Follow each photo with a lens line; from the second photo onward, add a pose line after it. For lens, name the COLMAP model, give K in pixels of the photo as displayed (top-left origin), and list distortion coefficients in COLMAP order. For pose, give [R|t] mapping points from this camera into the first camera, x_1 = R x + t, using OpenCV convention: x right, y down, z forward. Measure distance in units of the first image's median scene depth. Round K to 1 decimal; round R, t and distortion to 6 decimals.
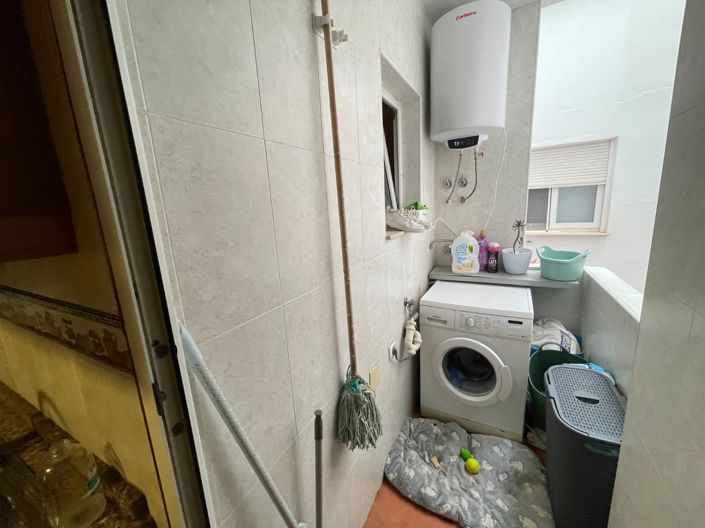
lens RADIAL K [[282.2, 0, 353.1], [0, 282.2, 260.3], [0, 0, 1]] dist [-0.007010, 0.001497]
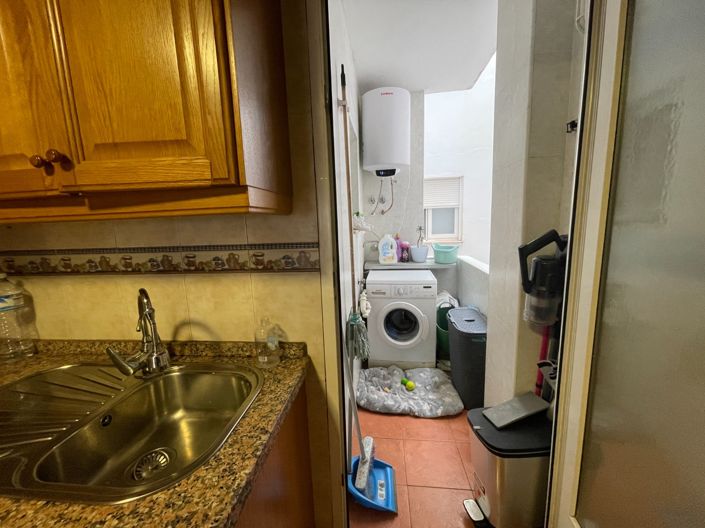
lens RADIAL K [[282.2, 0, 350.6], [0, 282.2, 263.4], [0, 0, 1]] dist [-0.007010, 0.001497]
pose [[0.932129, -0.037695, 0.360159, -0.338681], [0.059406, 0.997011, -0.049401, 0.121405], [-0.357220, 0.067444, 0.931582, -0.286093]]
